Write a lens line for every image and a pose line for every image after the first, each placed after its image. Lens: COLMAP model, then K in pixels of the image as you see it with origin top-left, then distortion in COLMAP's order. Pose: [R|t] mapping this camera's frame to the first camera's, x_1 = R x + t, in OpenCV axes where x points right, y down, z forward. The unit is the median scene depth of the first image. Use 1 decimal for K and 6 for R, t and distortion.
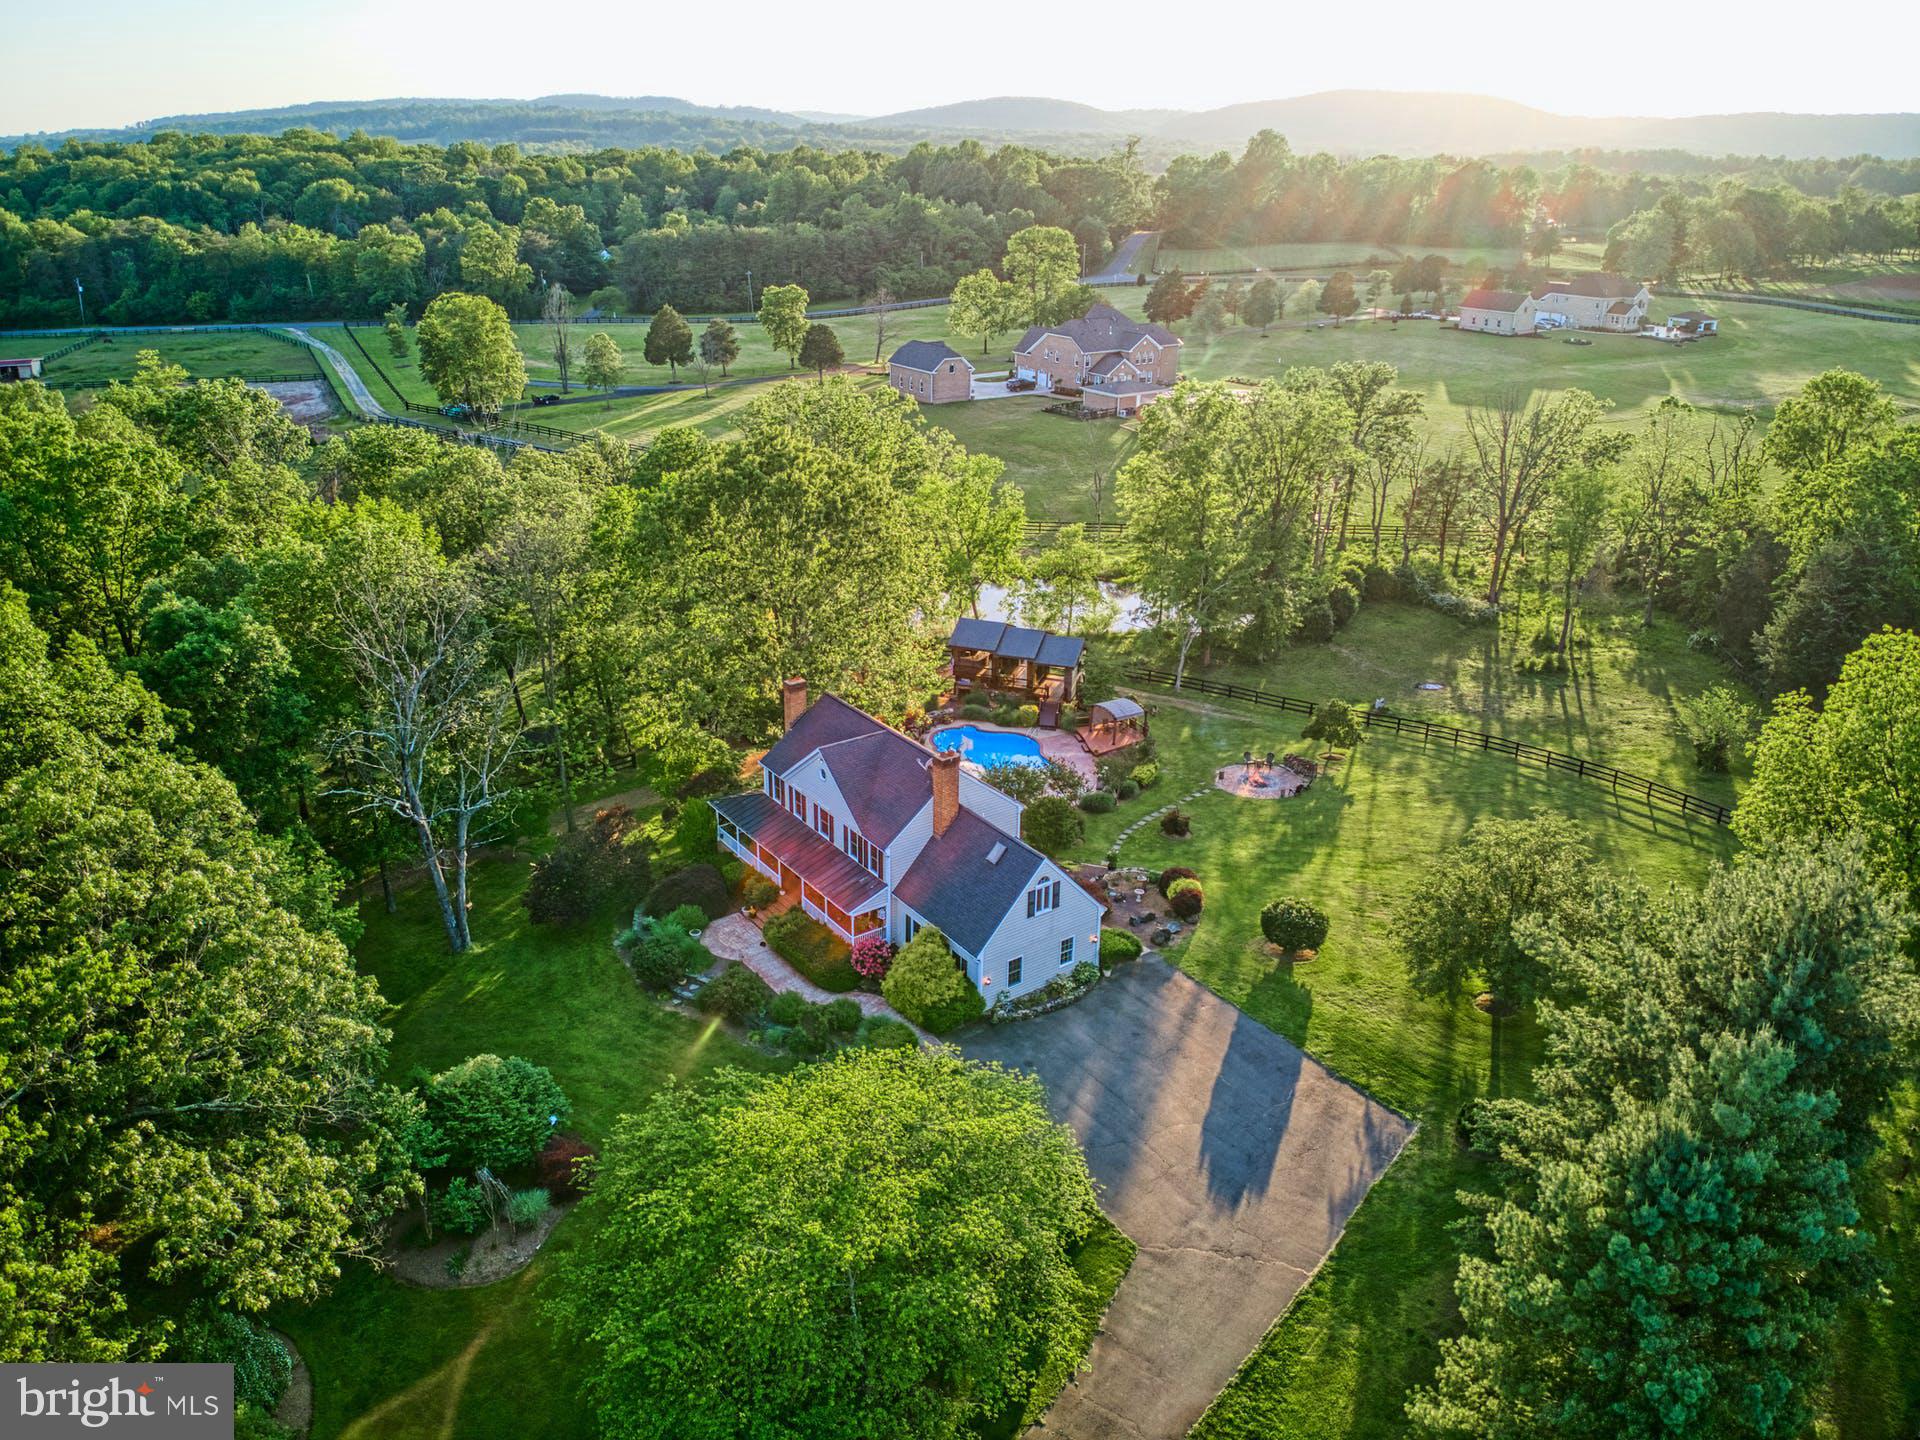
lens RADIAL K [[1386.9, 0, 945.3], [0, 1386.9, 712.6], [0, 0, 1]] dist [-0.005900, -0.065143]
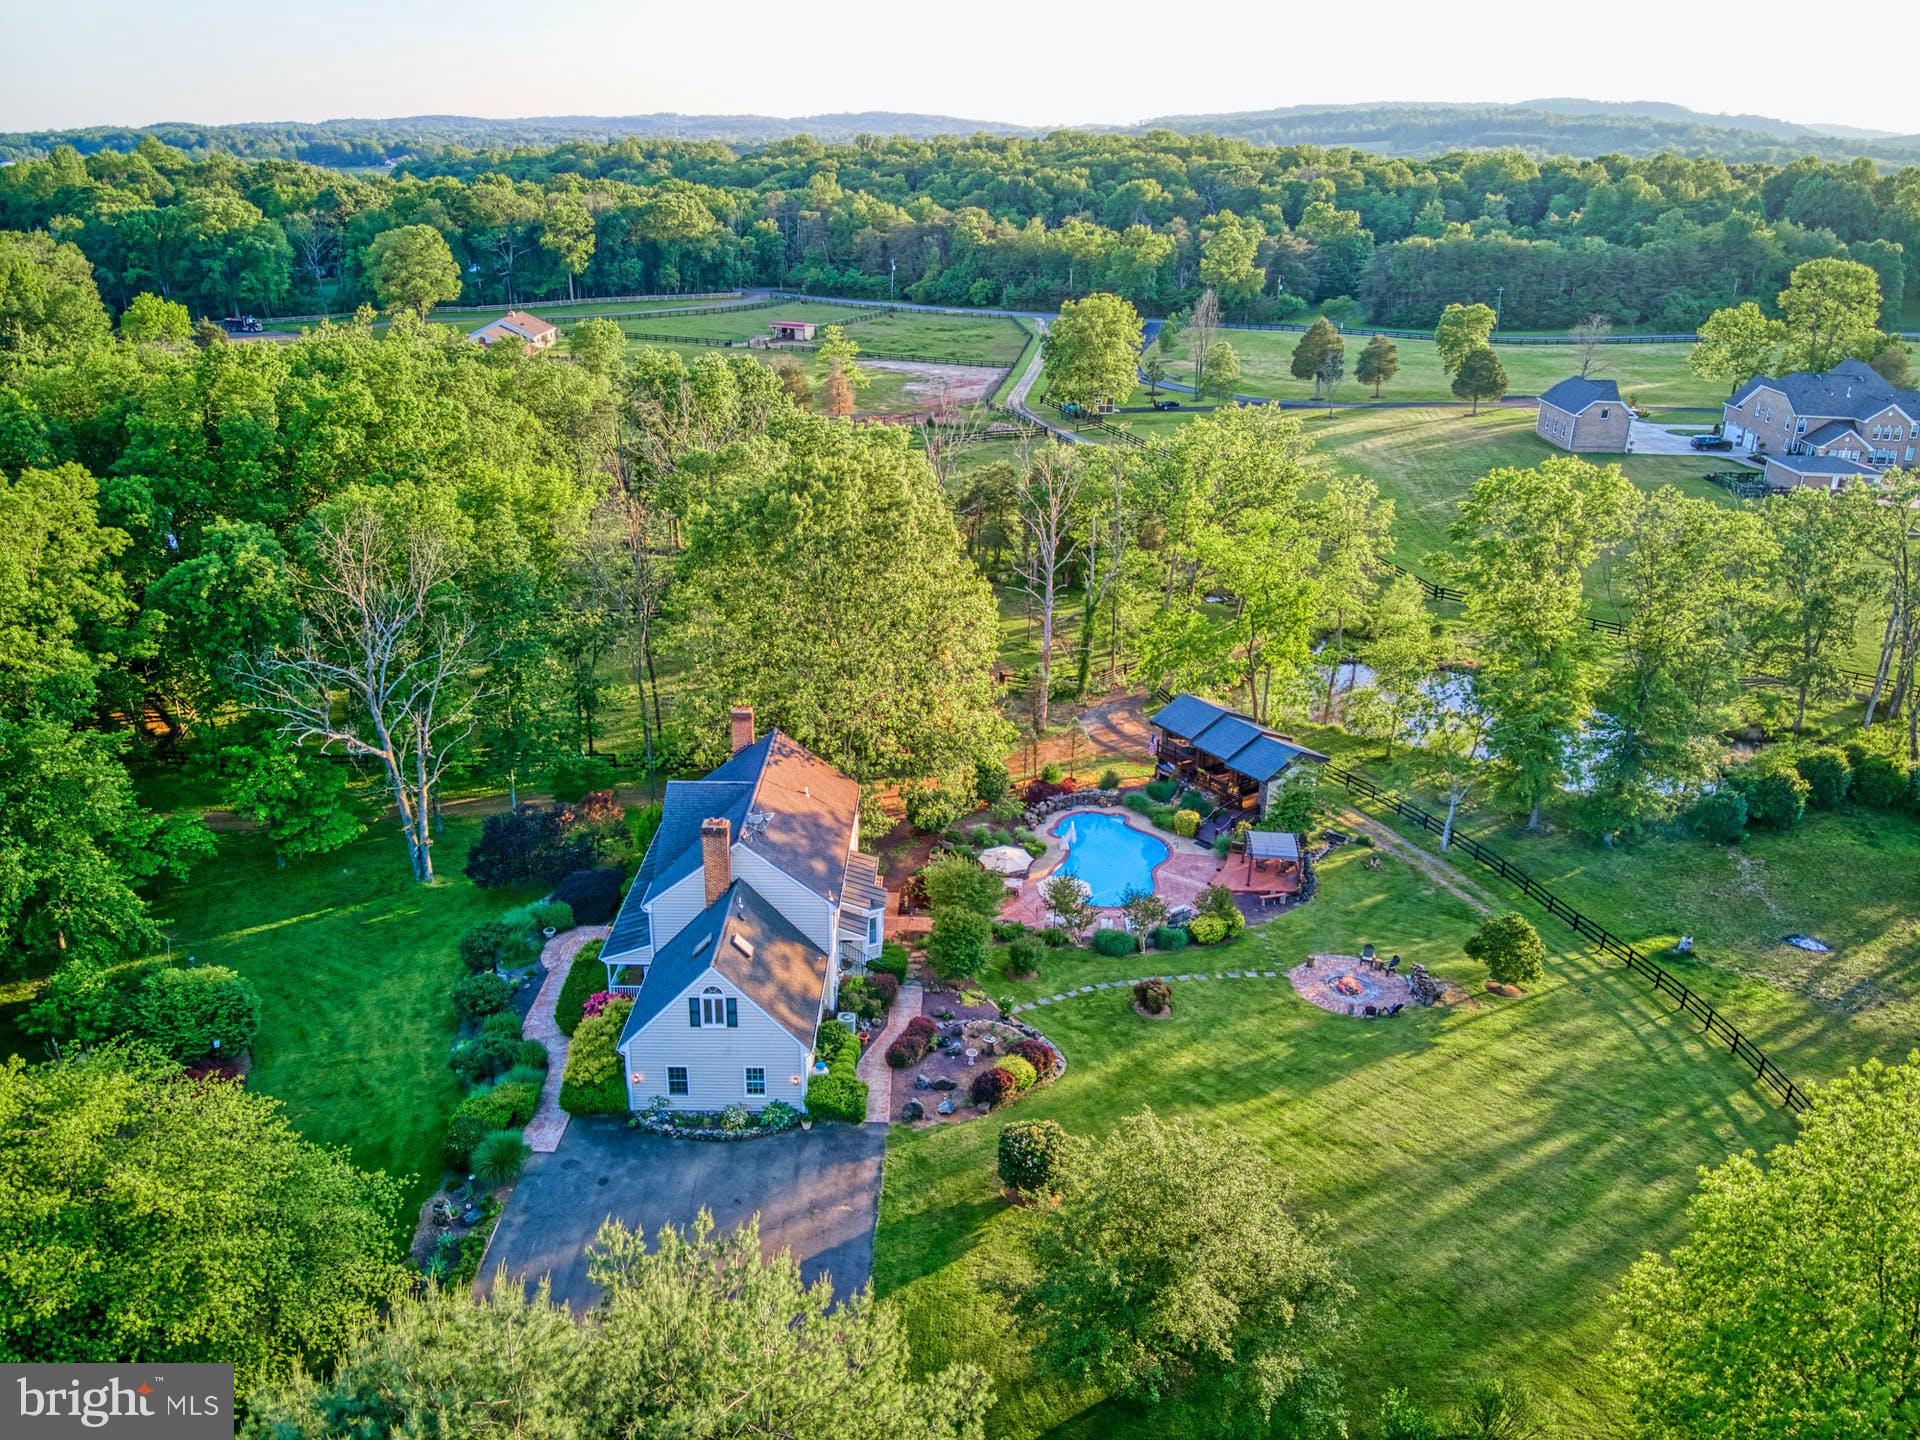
lens RADIAL K [[1386.9, 0, 953.4], [0, 1386.9, 716.2], [0, 0, 1]] dist [-0.005900, -0.065143]
pose [[0.798086, 0.219751, -0.561042, 0.367801], [-0.220701, 0.973026, 0.067170, -0.078116], [0.560669, 0.070215, 0.825058, 0.211320]]
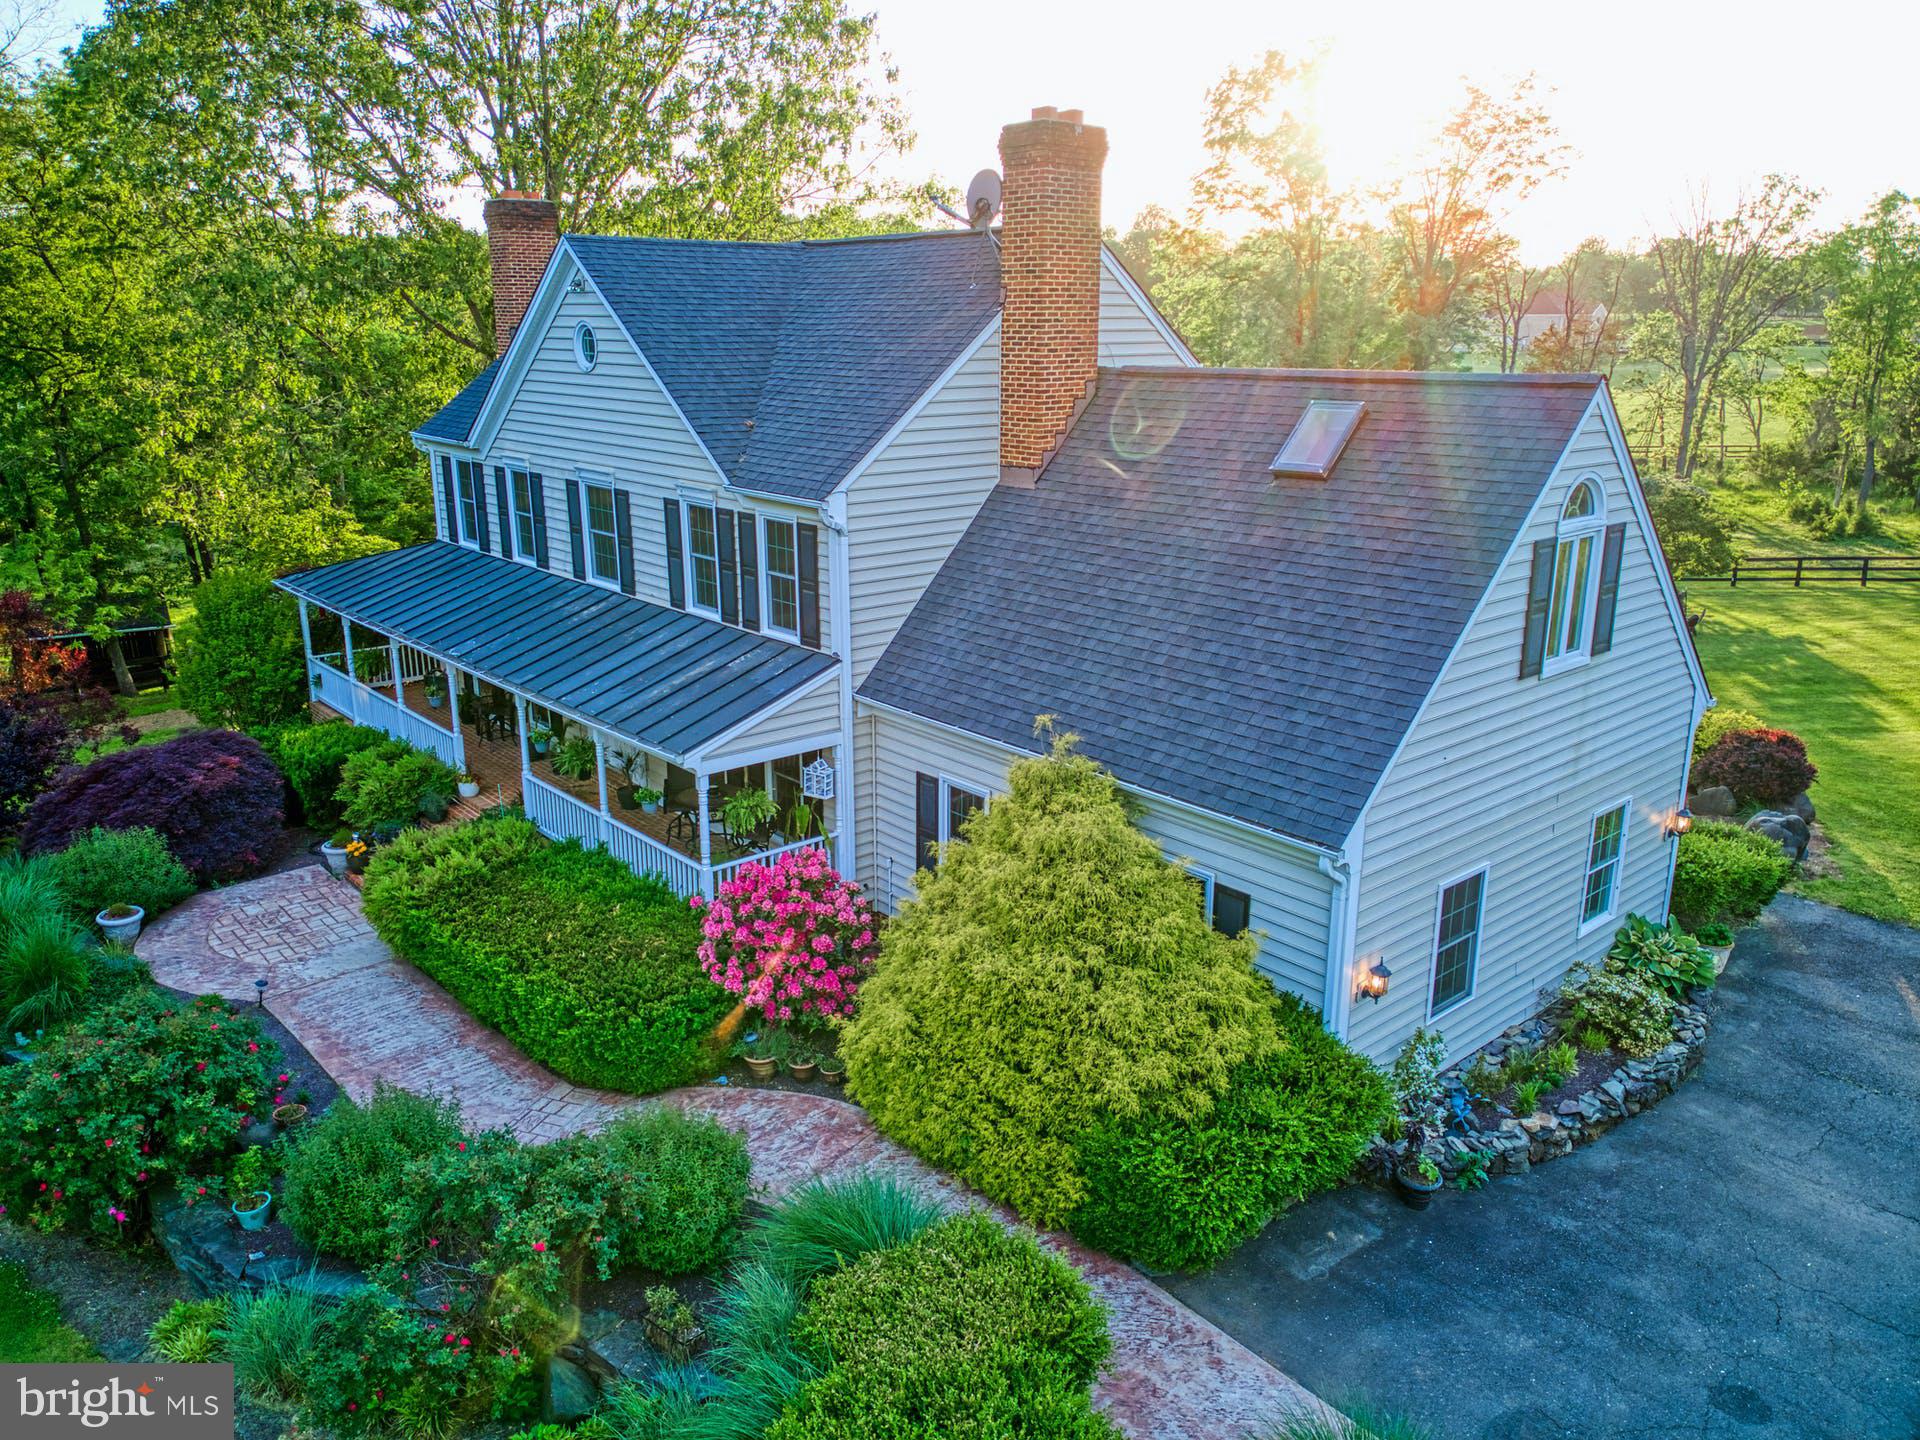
lens RADIAL K [[1386.9, 0, 945.1], [0, 1386.9, 703.6], [0, 0, 1]] dist [-0.005900, -0.065143]
pose [[0.994412, -0.029743, 0.101288, -0.029778], [0.041967, 0.991792, -0.120778, 0.101189], [-0.096864, 0.124354, 0.987499, 0.461707]]
